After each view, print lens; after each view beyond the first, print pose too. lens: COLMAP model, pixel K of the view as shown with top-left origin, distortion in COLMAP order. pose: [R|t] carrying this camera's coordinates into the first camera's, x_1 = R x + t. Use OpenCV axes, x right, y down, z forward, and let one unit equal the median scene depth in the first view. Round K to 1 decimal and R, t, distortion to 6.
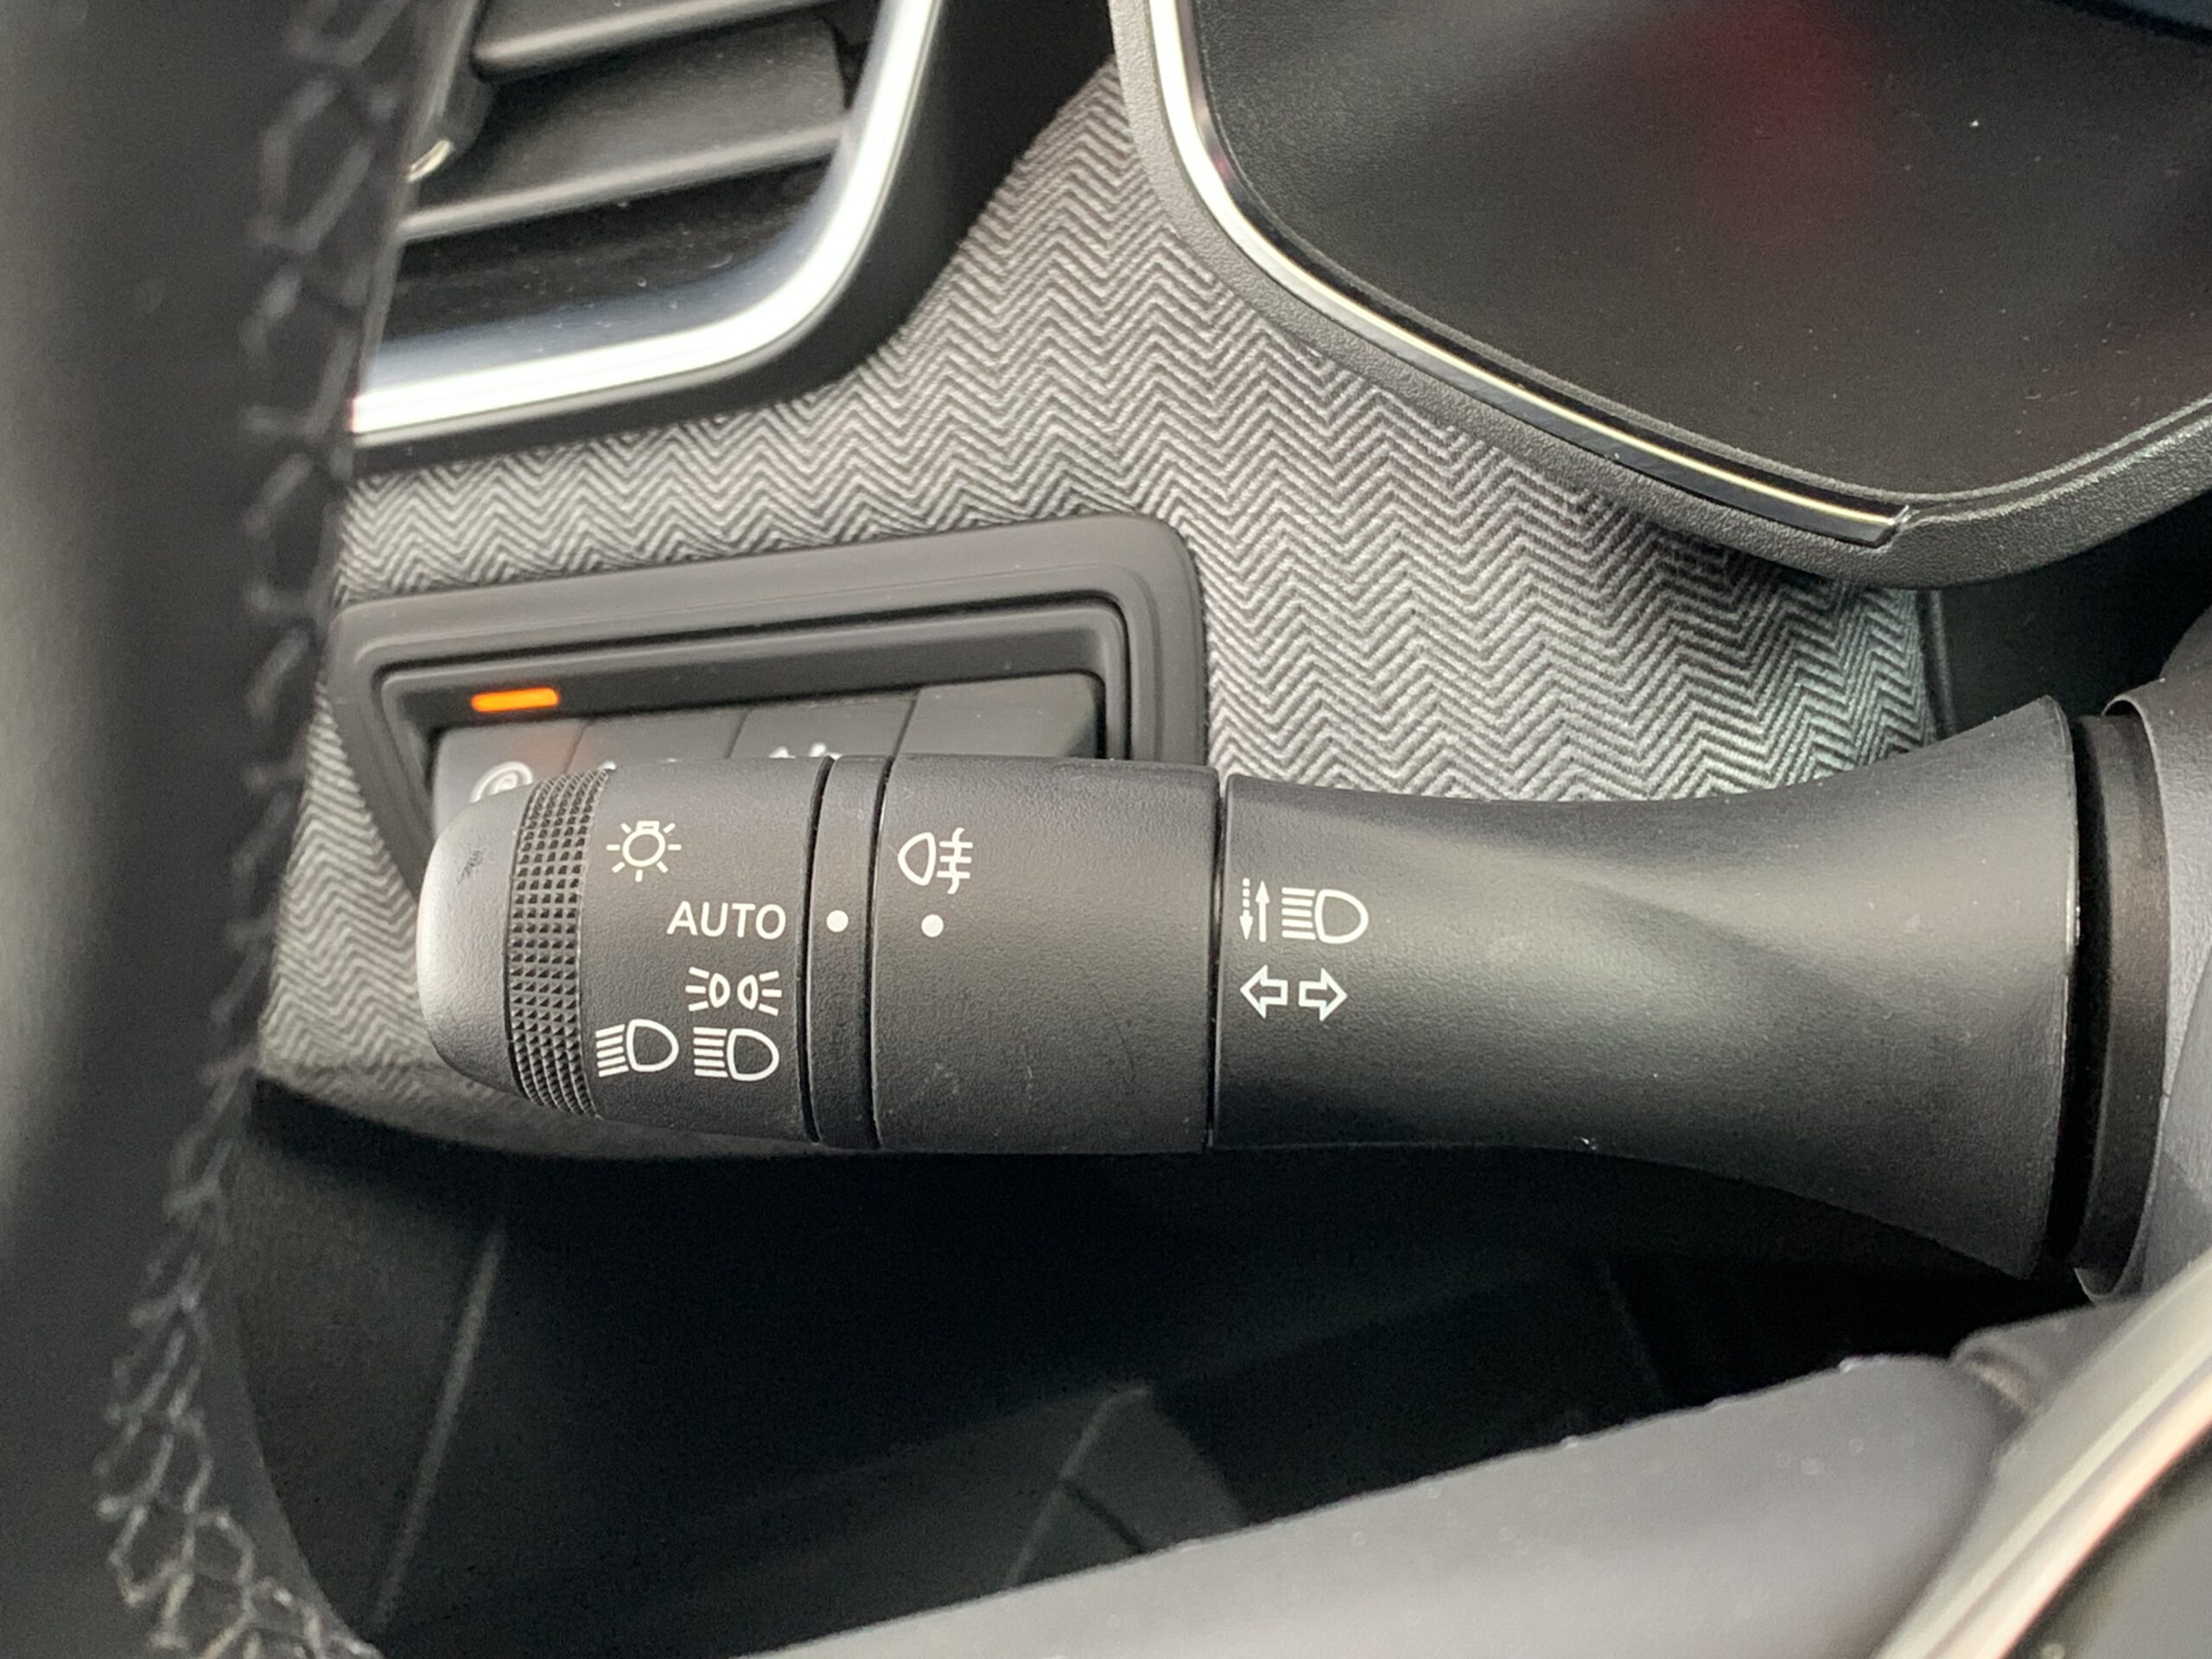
lens RADIAL K [[3275.2, 0, 1106.0], [0, 3275.2, 829.5], [0, 0, 1]] dist [0.053739, -0.183014]
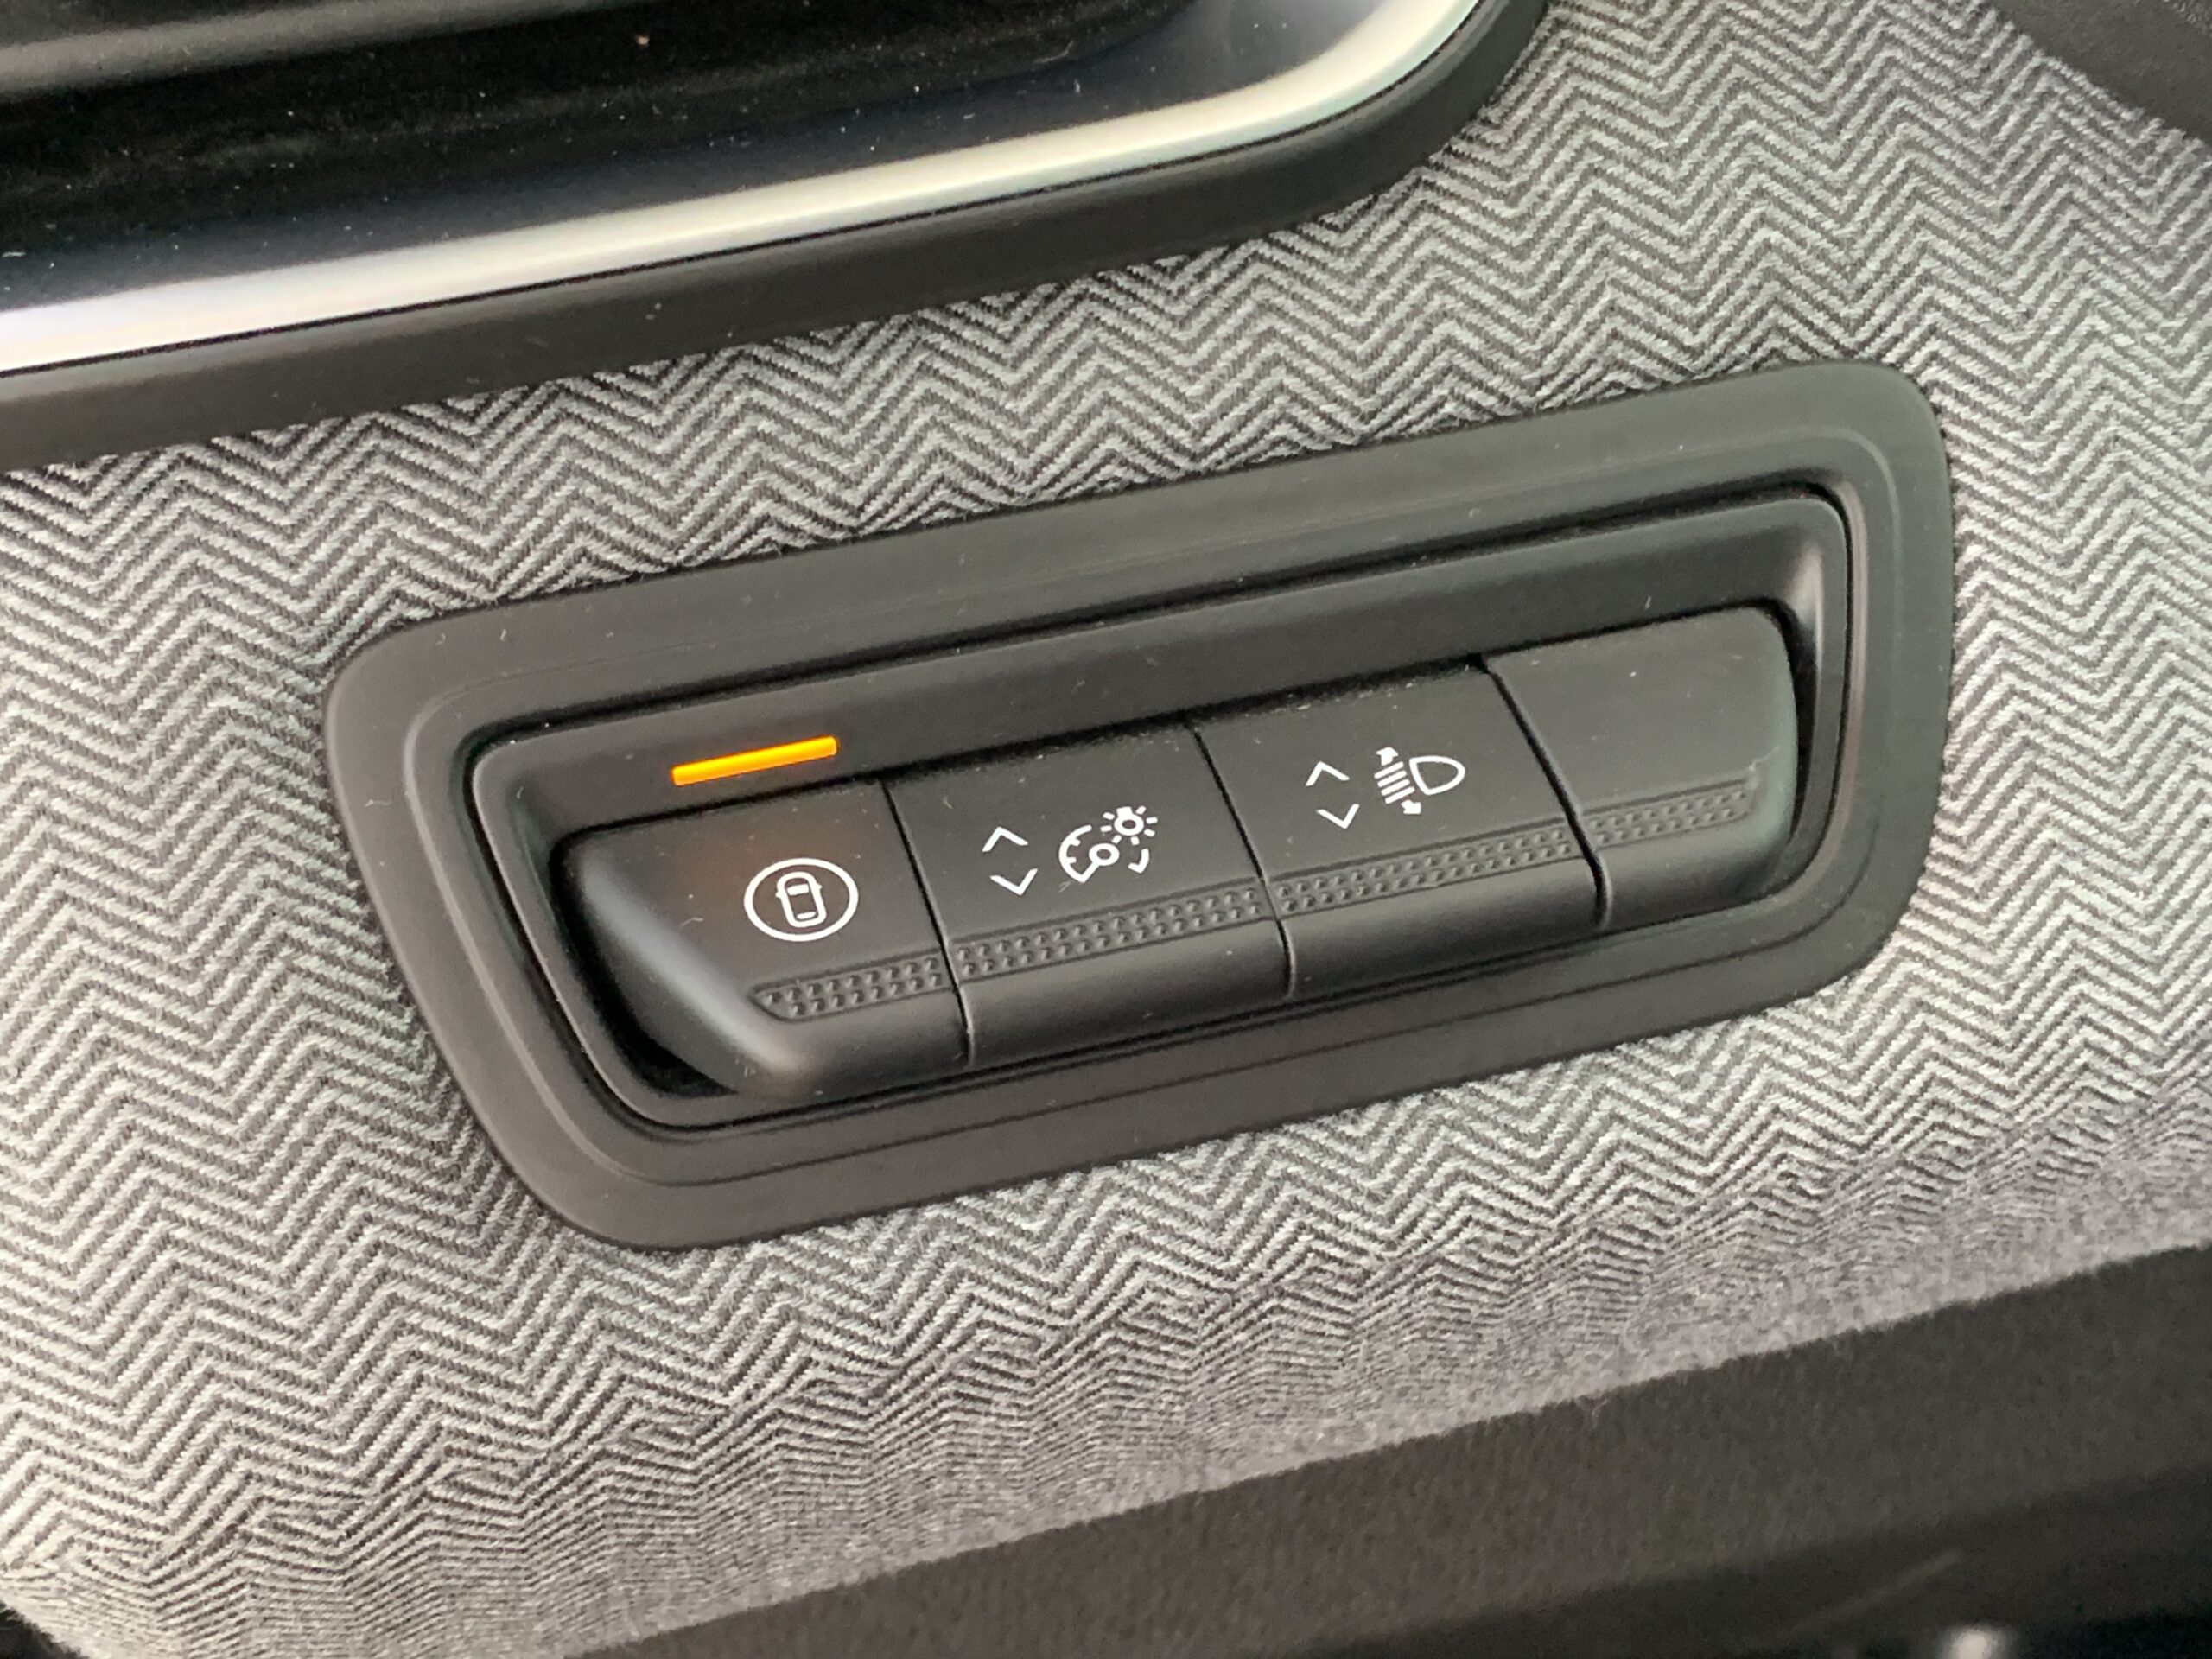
lens RADIAL K [[3275.2, 0, 1106.0], [0, 3275.2, 829.5], [0, 0, 1]] dist [0.053739, -0.183014]
pose [[0.782051, -0.033909, 0.622291, -0.565118], [0.172245, 0.971385, -0.163534, 0.090796], [-0.598939, 0.235078, 0.765513, 0.582025]]
